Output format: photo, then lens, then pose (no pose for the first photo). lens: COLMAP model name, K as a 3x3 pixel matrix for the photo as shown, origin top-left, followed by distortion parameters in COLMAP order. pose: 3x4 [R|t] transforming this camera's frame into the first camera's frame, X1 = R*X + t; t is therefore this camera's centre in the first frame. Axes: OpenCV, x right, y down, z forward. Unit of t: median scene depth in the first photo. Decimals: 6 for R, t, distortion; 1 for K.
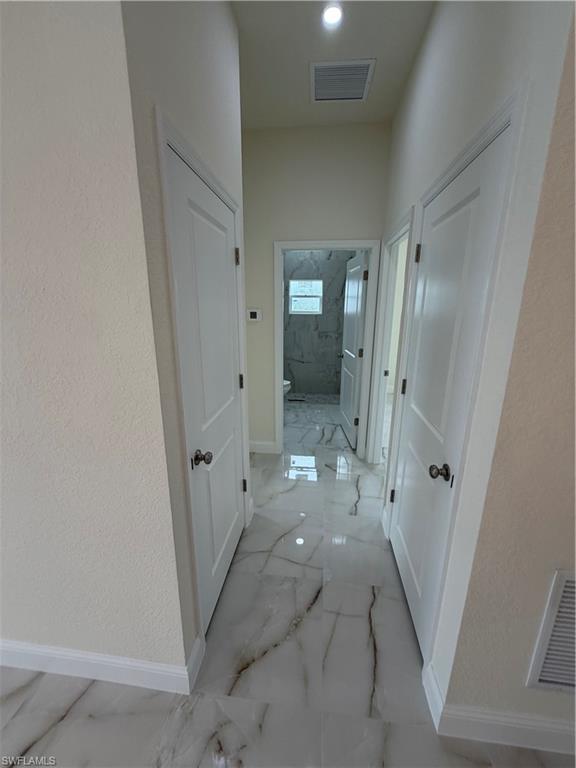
lens RADIAL K [[306.1, 0, 288.5], [0, 306.1, 380.2], [0, 0, 1]] dist [-0.000470, -0.000138]
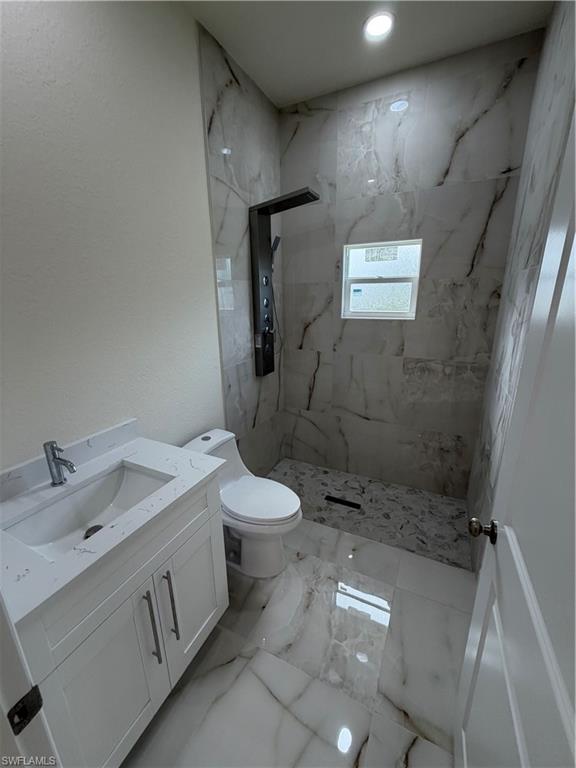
lens RADIAL K [[306.1, 0, 288.5], [0, 306.1, 380.2], [0, 0, 1]] dist [-0.000470, -0.000138]
pose [[0.943169, 0.070438, -0.324762, 0.086630], [-0.065018, 0.997504, 0.027525, -0.129735], [0.325891, -0.004846, 0.945395, 0.528121]]
